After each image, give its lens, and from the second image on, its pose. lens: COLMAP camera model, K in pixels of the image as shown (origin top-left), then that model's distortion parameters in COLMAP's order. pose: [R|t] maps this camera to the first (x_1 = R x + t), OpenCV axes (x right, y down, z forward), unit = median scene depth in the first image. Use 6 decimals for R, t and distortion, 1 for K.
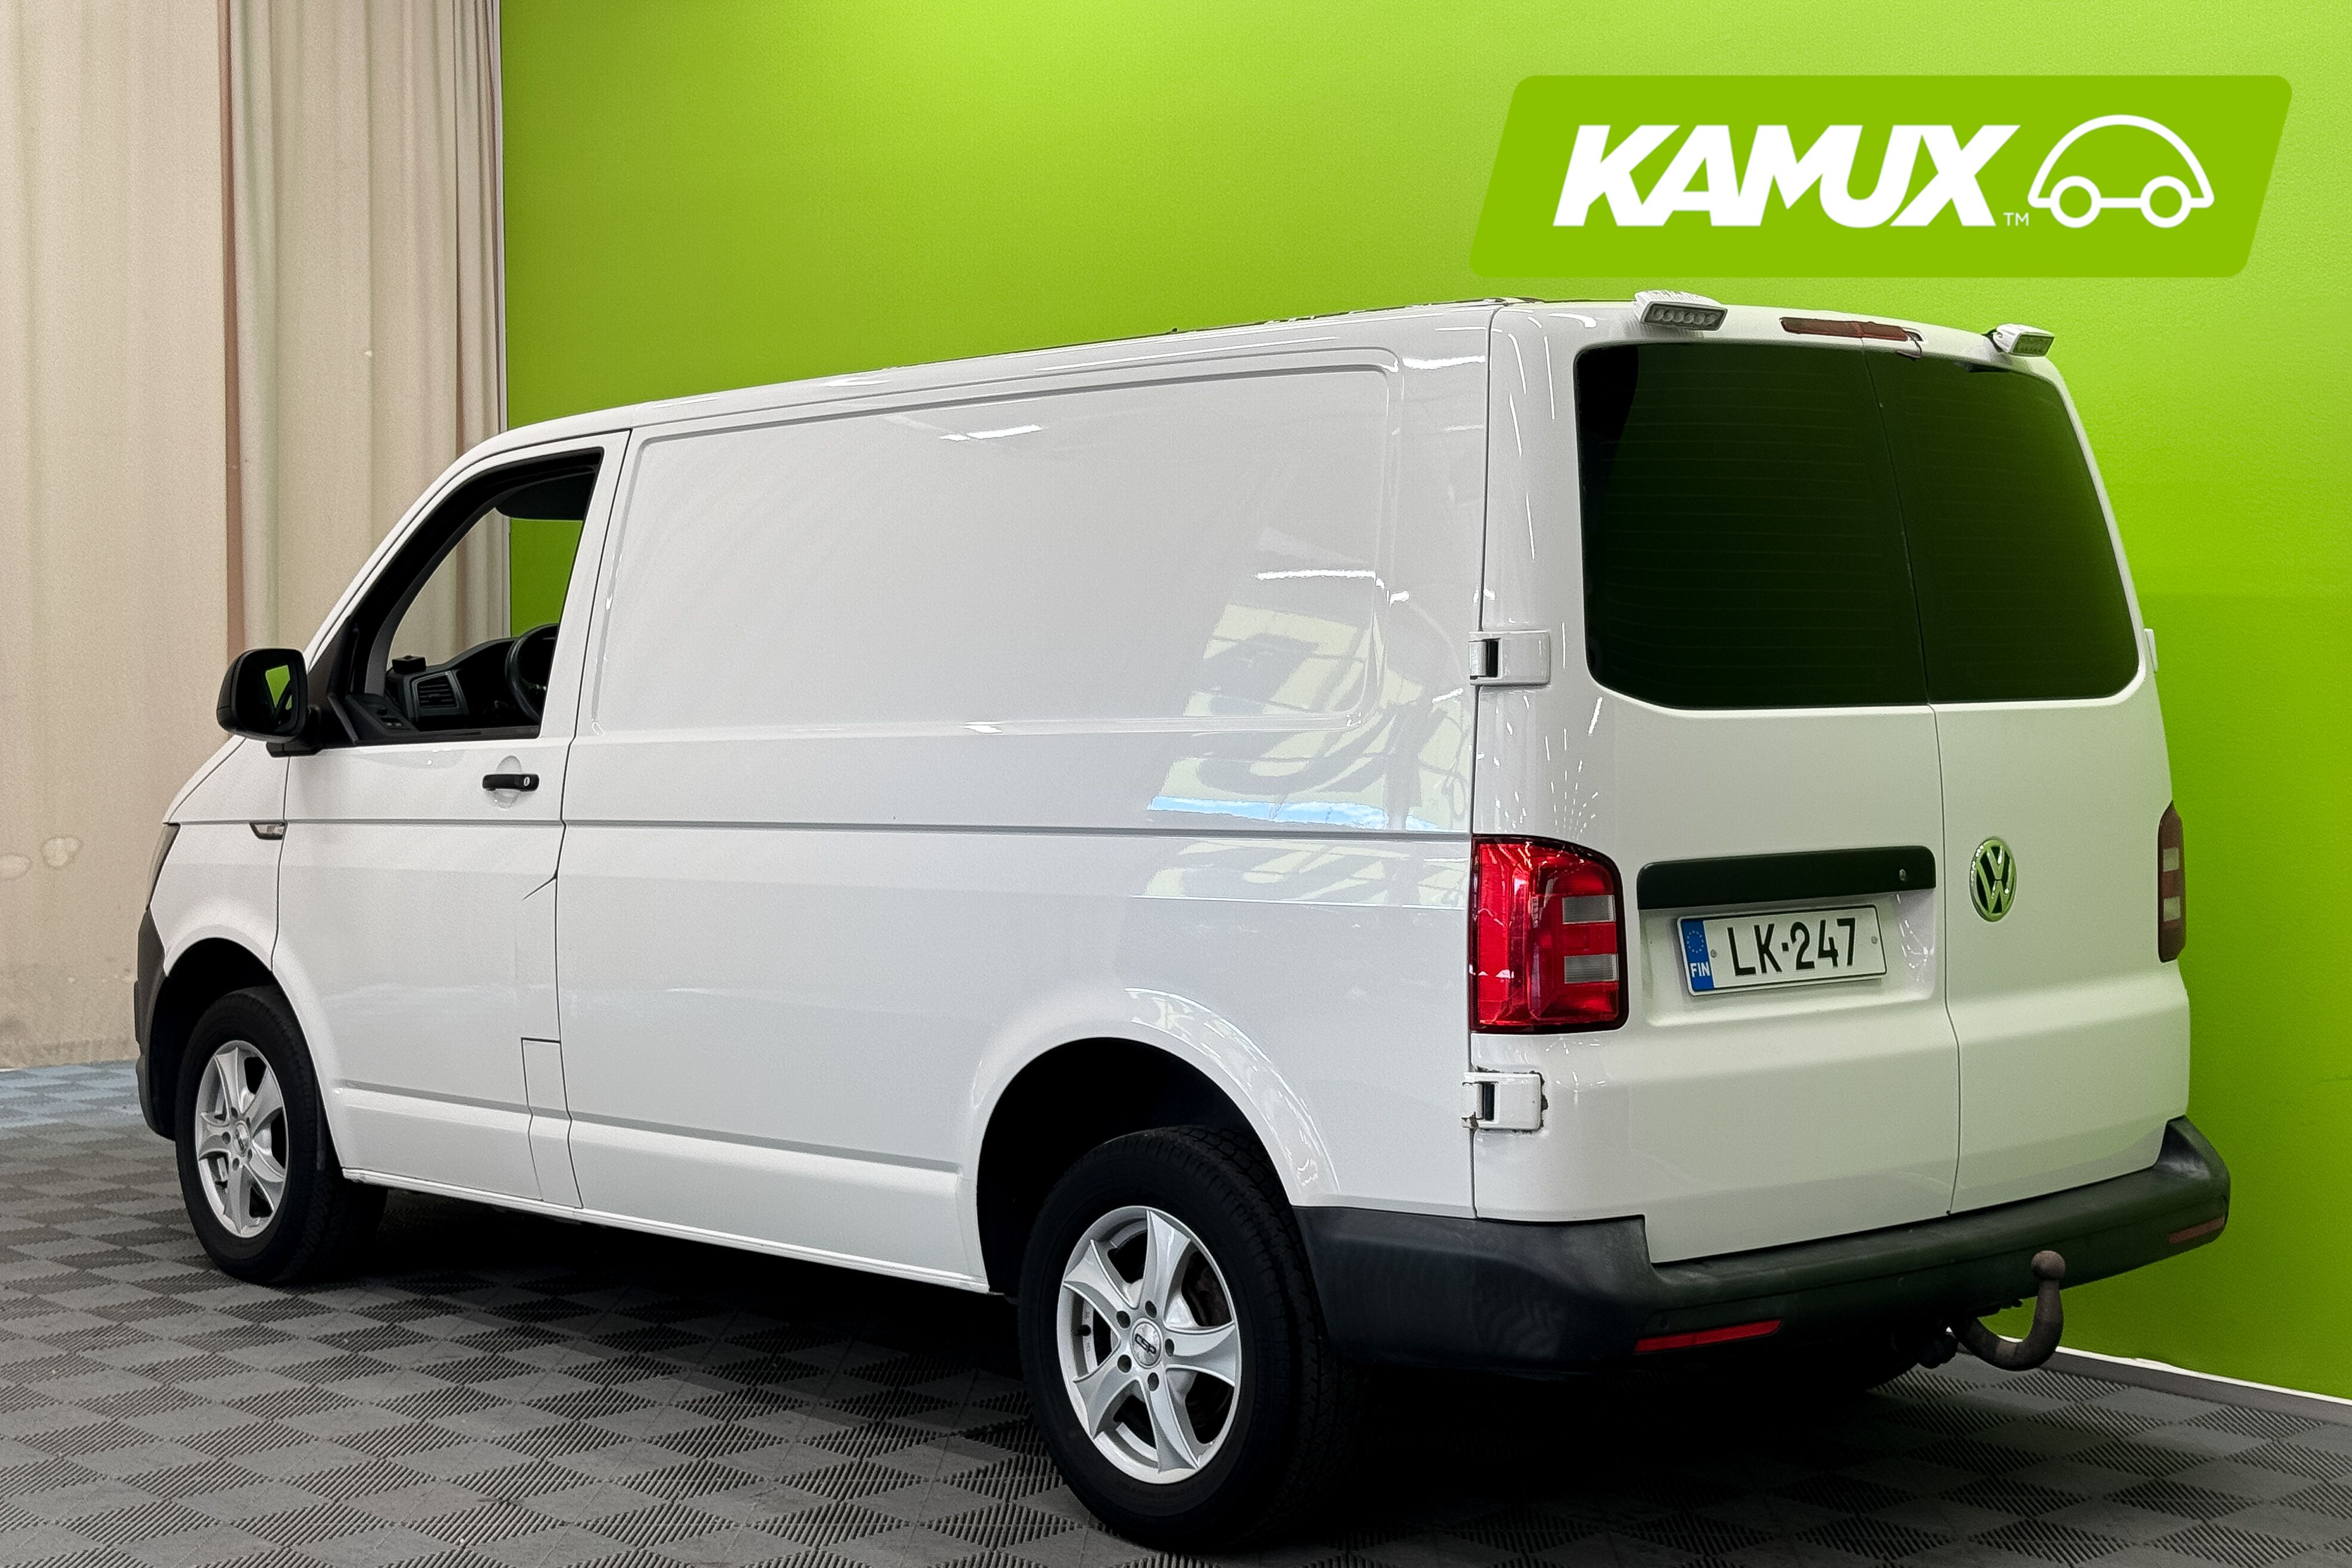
lens RADIAL K [[3267.2, 0, 1175.3], [0, 3267.2, 774.0], [0, 0, 1]] dist [0.021895, 0.000000]
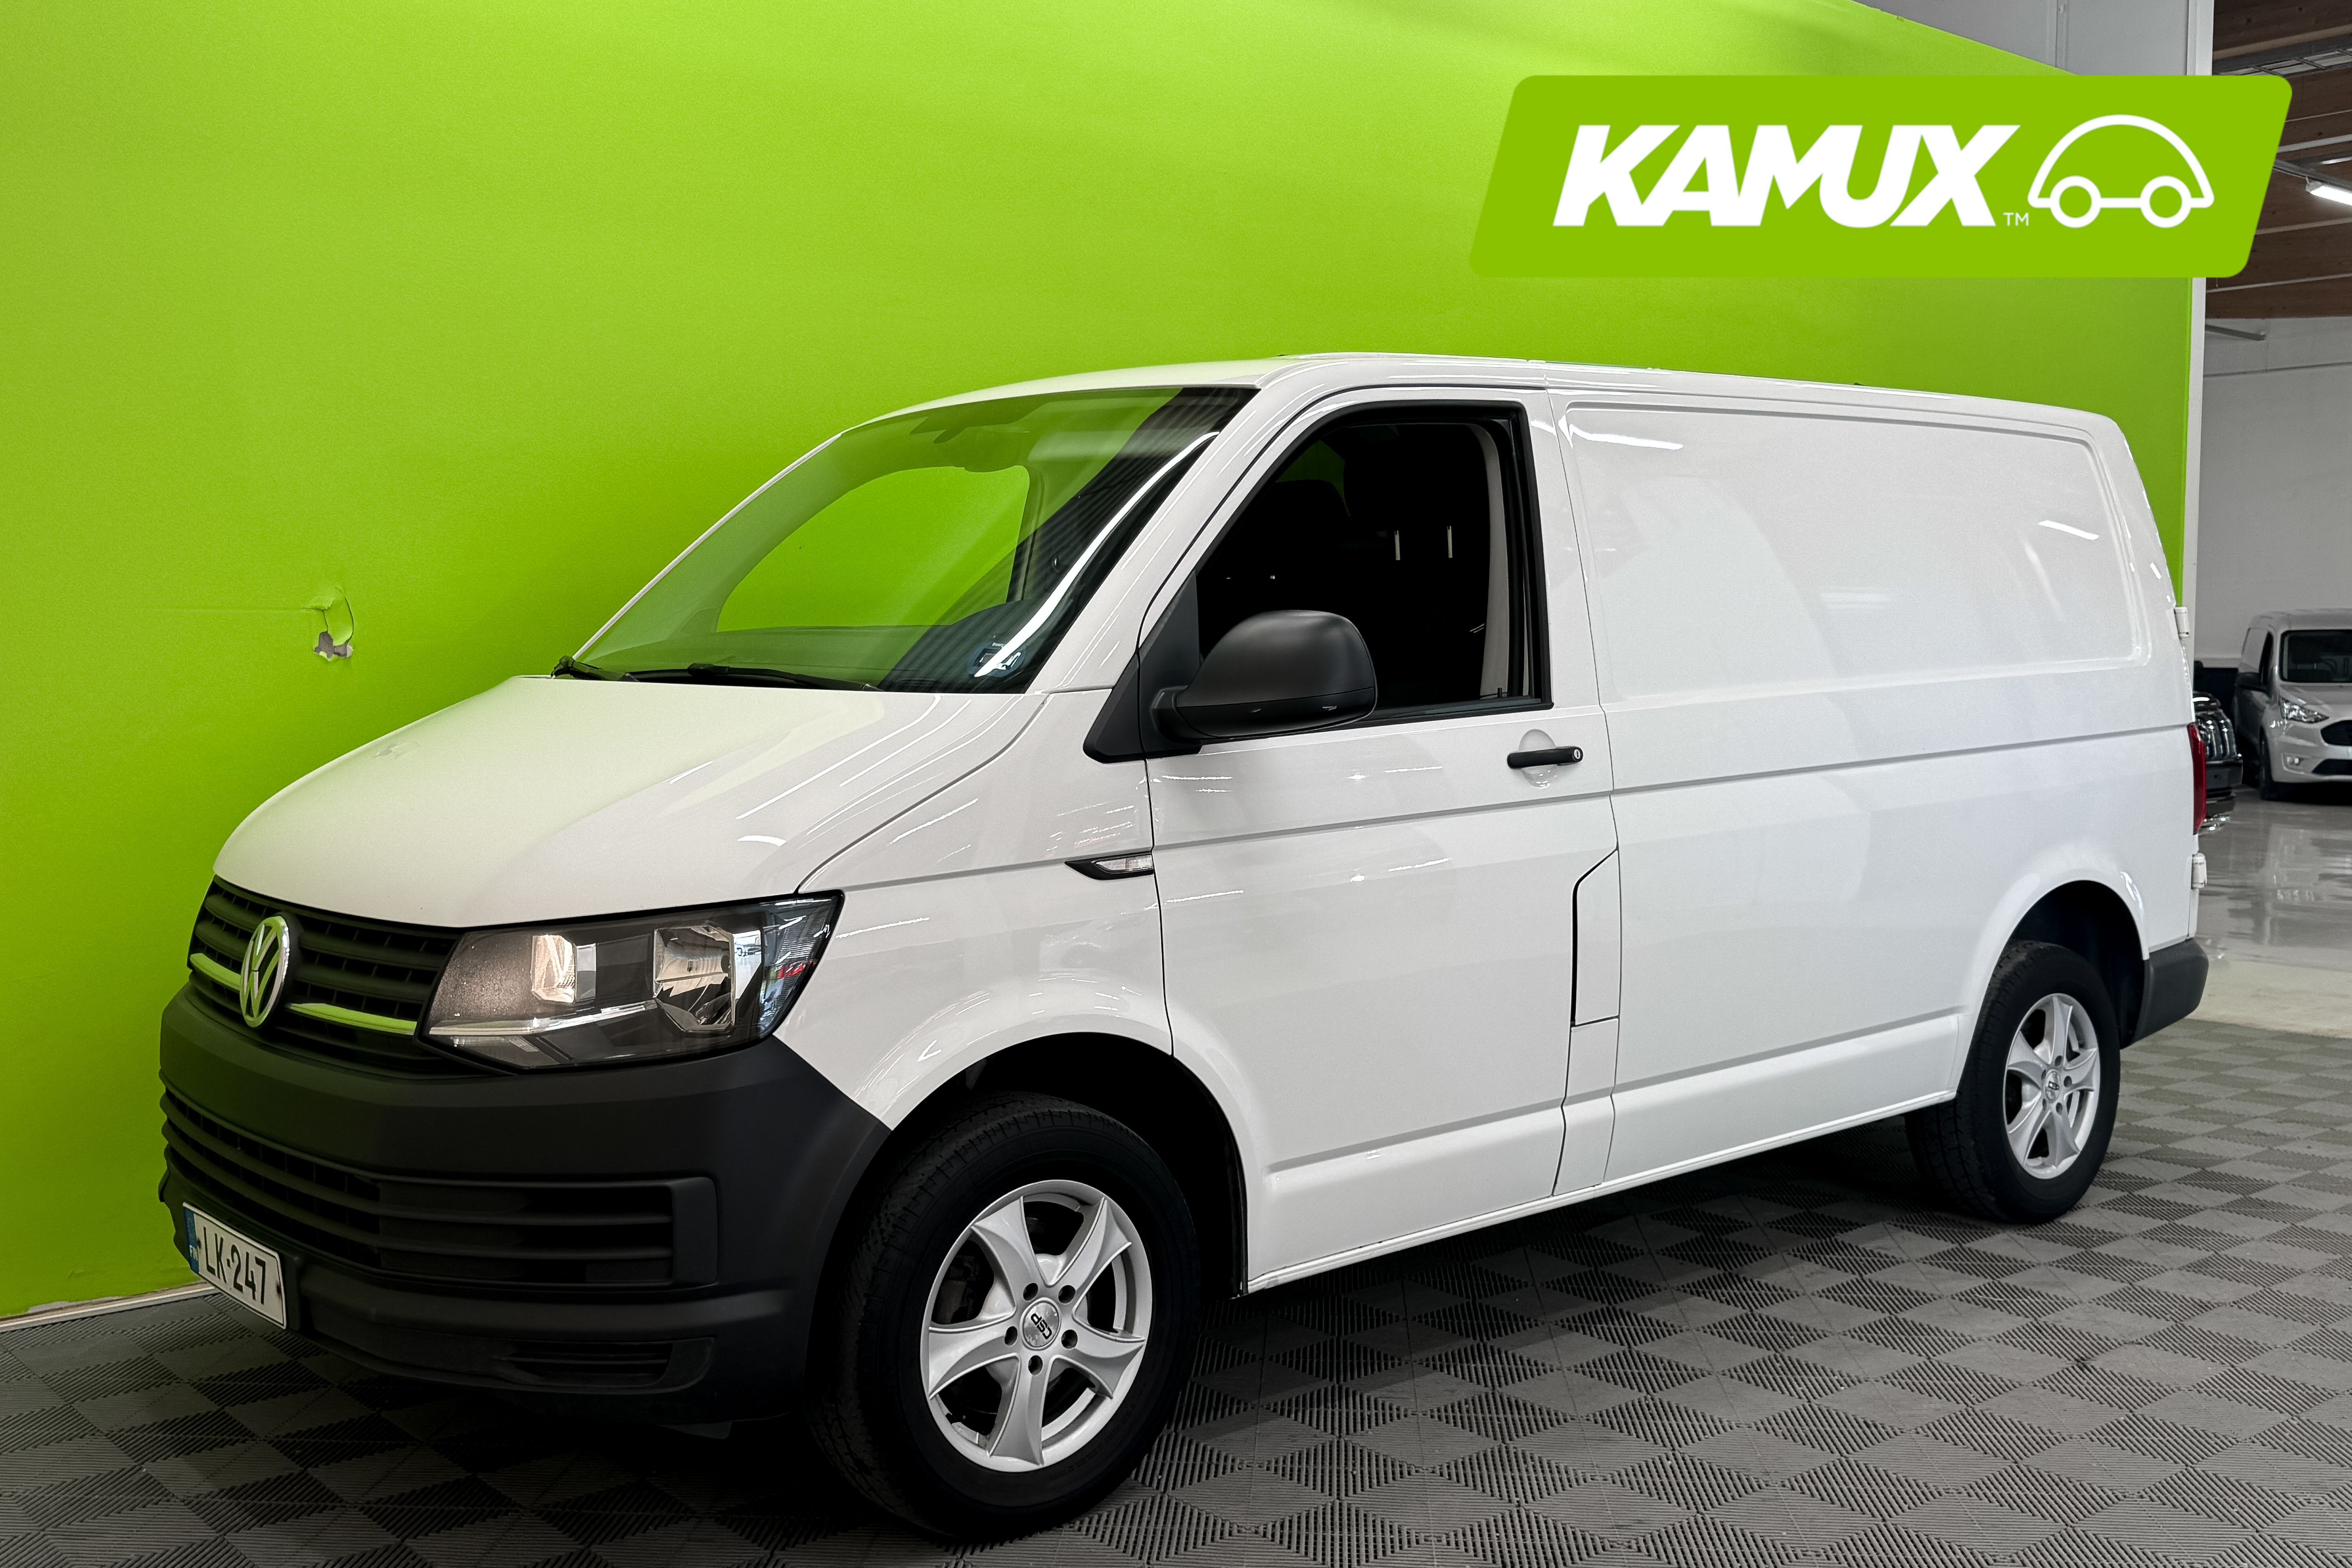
lens RADIAL K [[2344.5, 0, 1180.3], [0, 2344.5, 800.9], [0, 0, 1]] dist [0.105834, 0.000000]
pose [[0.040779, -0.072678, 0.996521, -0.871274], [0.034946, 0.996845, 0.071271, -0.036473], [-0.998557, 0.031918, 0.043190, 1.071835]]
